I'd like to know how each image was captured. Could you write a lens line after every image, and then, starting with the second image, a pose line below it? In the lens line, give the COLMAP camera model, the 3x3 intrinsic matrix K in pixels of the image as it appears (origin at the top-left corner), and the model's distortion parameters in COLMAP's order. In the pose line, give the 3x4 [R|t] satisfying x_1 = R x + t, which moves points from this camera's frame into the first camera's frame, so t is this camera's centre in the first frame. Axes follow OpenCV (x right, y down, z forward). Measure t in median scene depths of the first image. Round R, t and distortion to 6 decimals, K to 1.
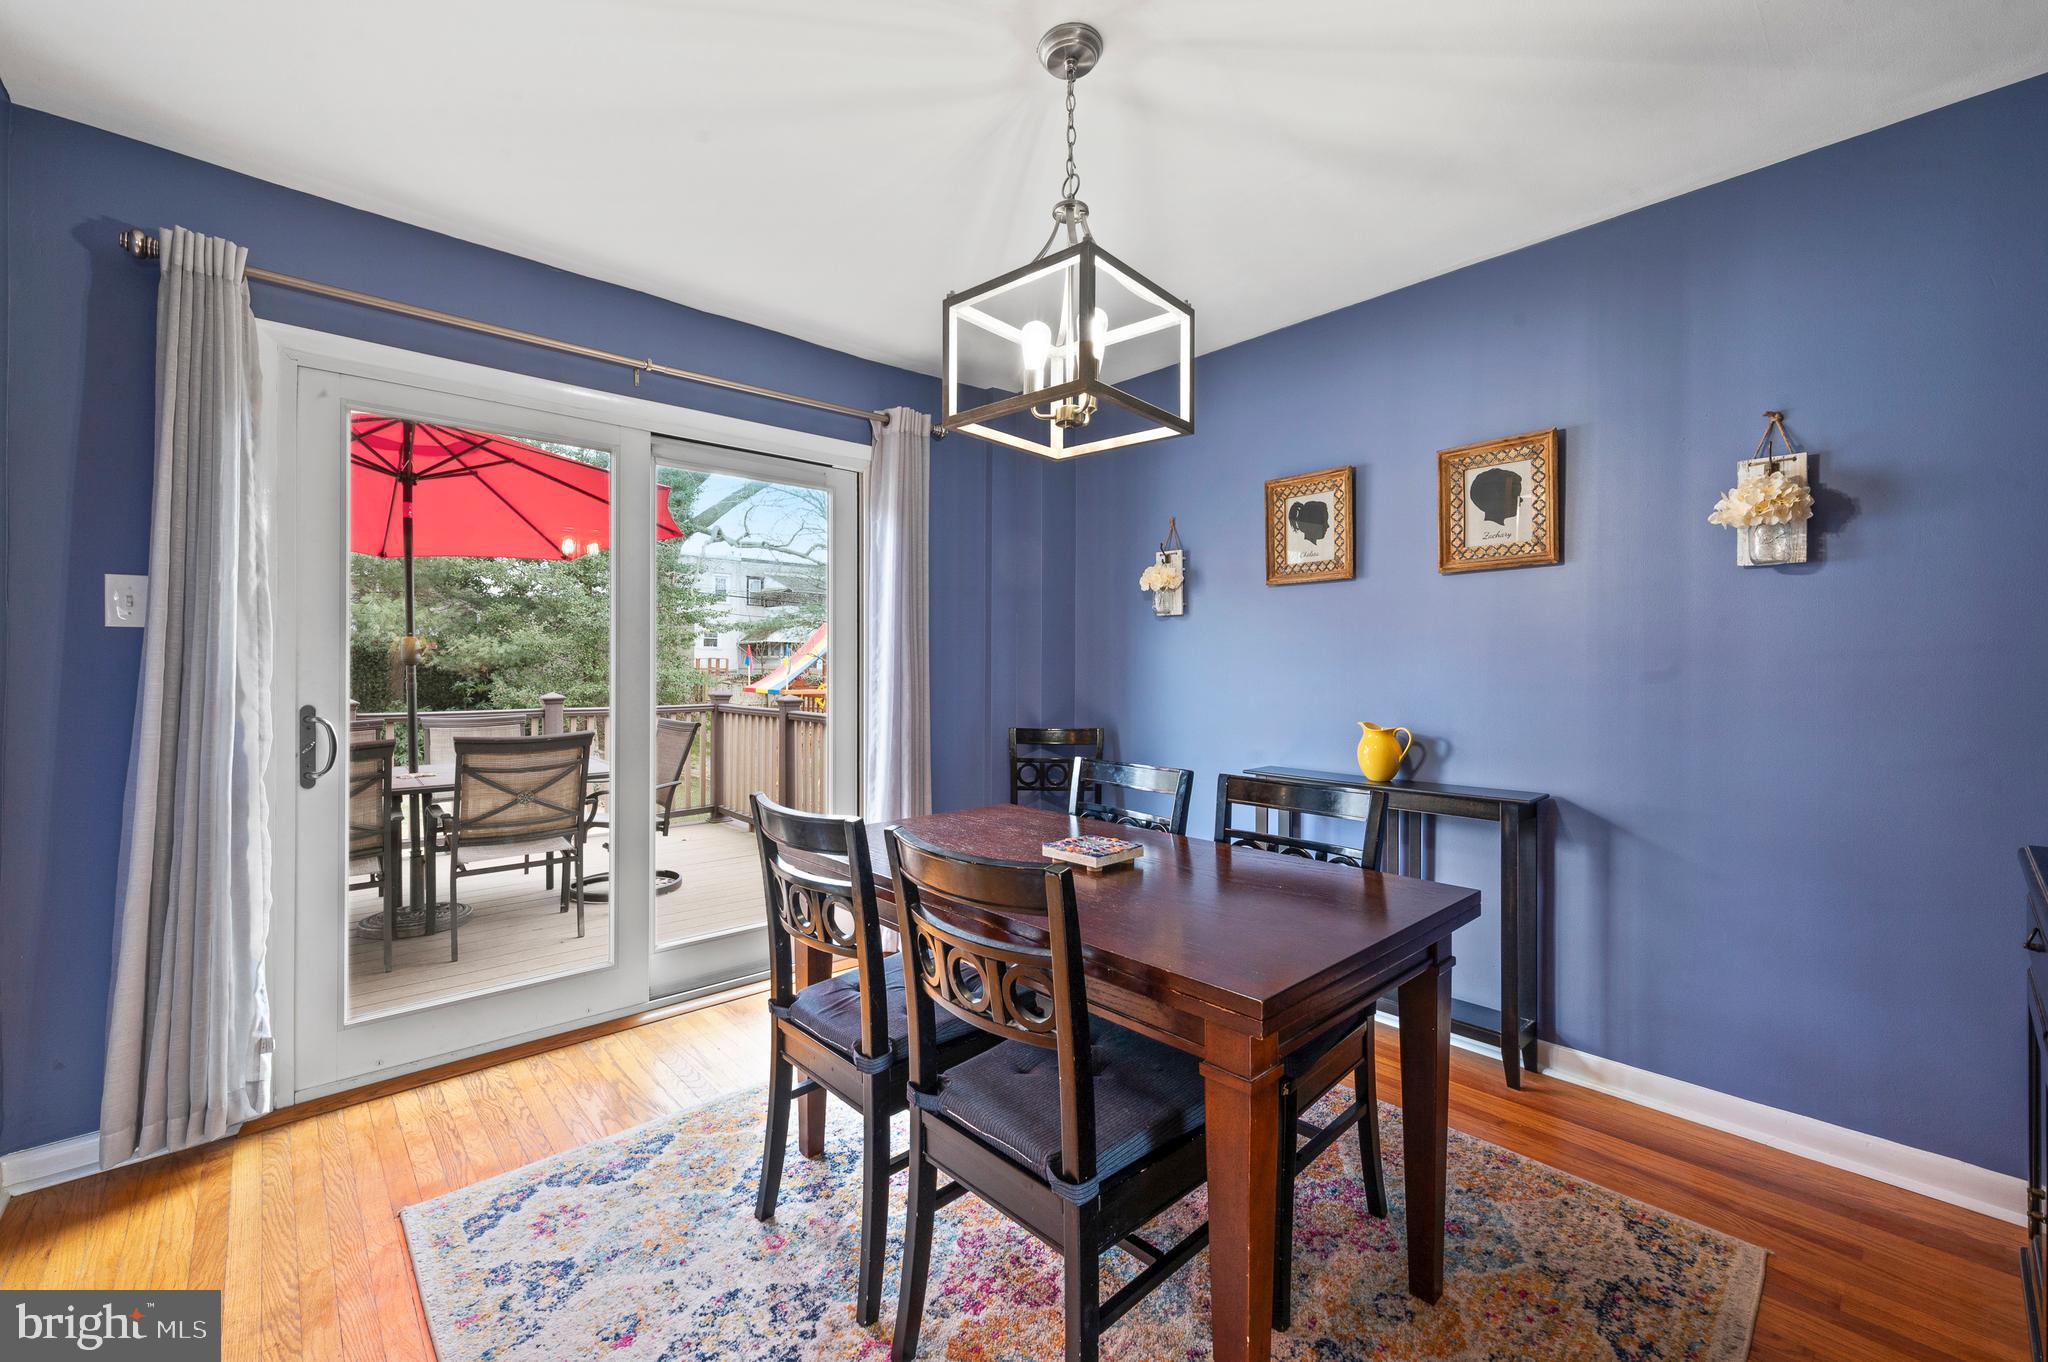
lens RADIAL K [[832.2, 0, 1026.0], [0, 832.2, 675.0], [0, 0, 1]] dist [-0.001379, -0.000041]
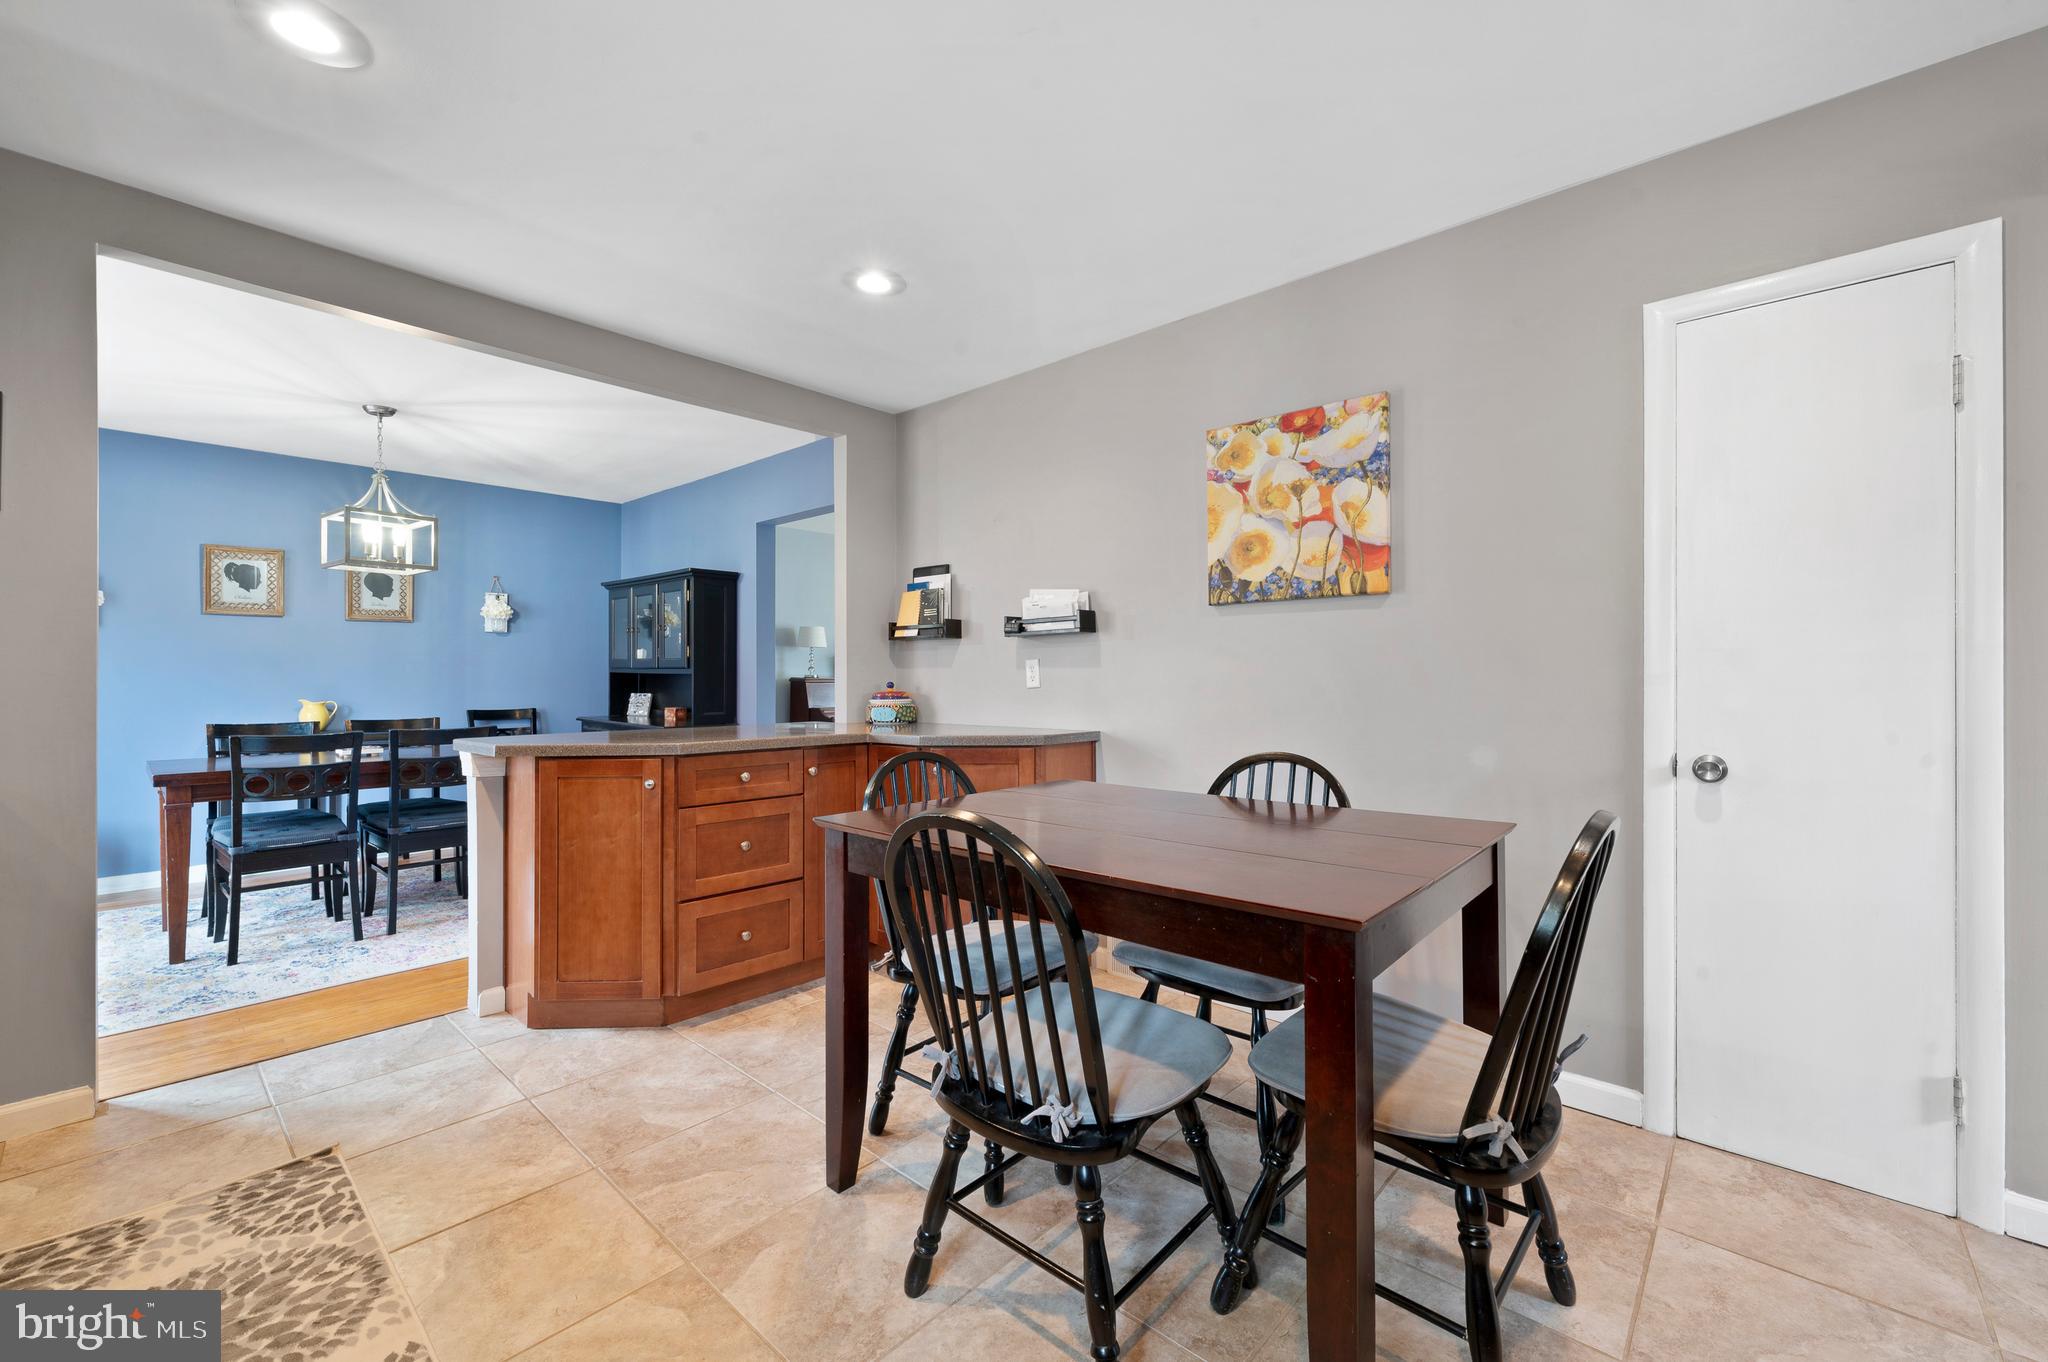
lens RADIAL K [[832.2, 0, 1026.0], [0, 832.2, 675.0], [0, 0, 1]] dist [-0.001379, -0.000041]
pose [[-0.075082, -0.000182, 0.997177, -1.601686], [0.004939, 0.999988, 0.000554, 0.011277], [-0.997165, 0.004966, -0.075080, -0.433516]]
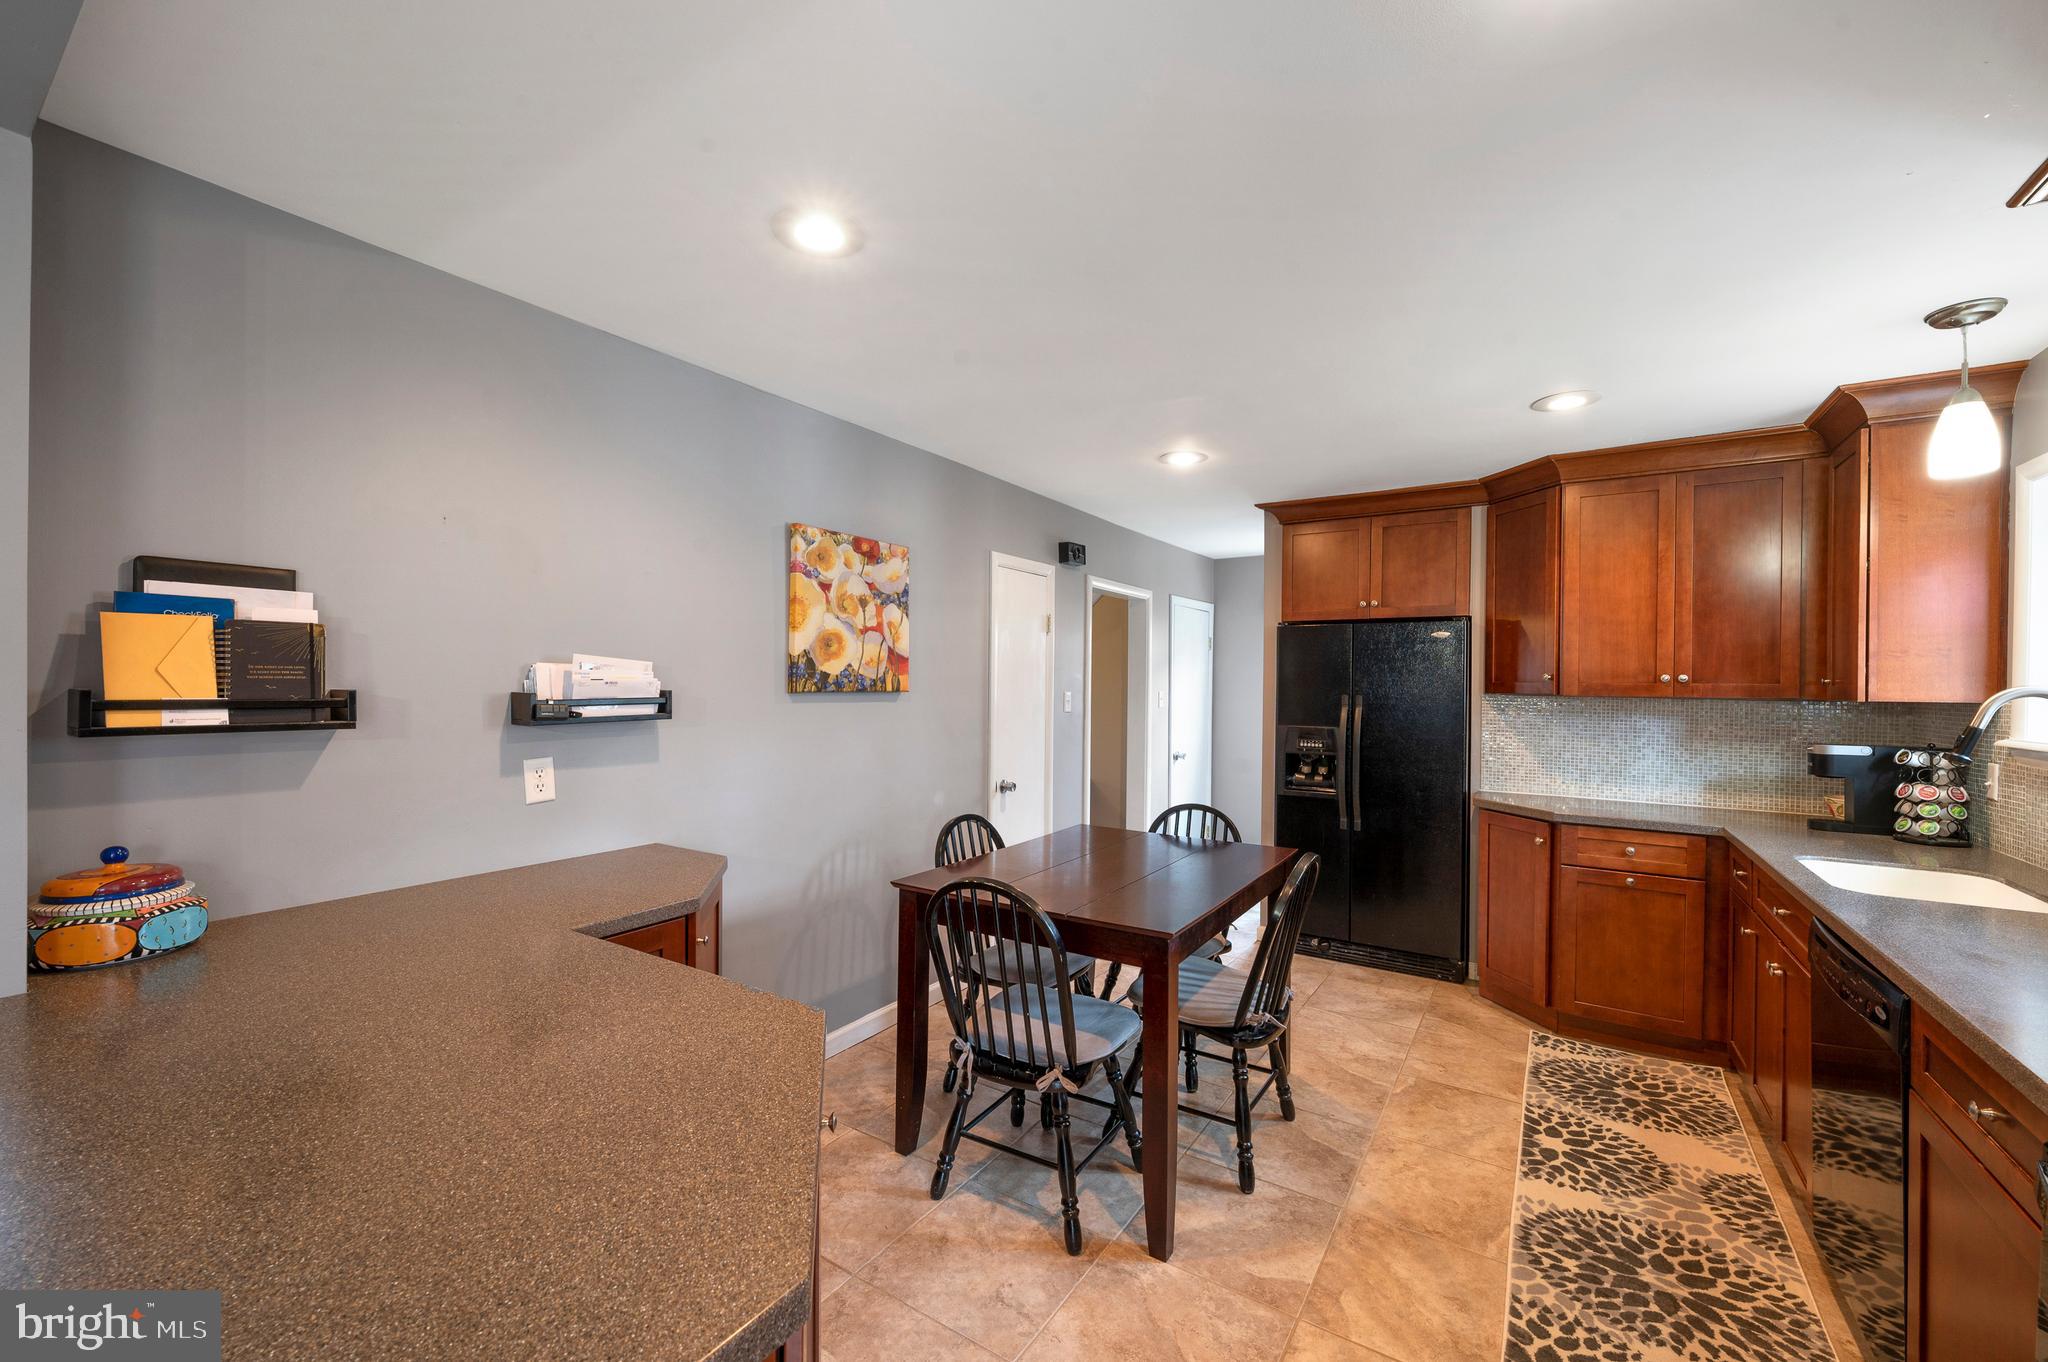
lens RADIAL K [[832.2, 0, 1026.0], [0, 832.2, 675.0], [0, 0, 1]] dist [-0.001379, -0.000041]
pose [[-0.968844, -0.016355, -0.247130, -0.536552], [-0.015794, 0.999866, -0.004255, -0.104576], [0.247166, -0.000219, -0.968973, 0.424006]]
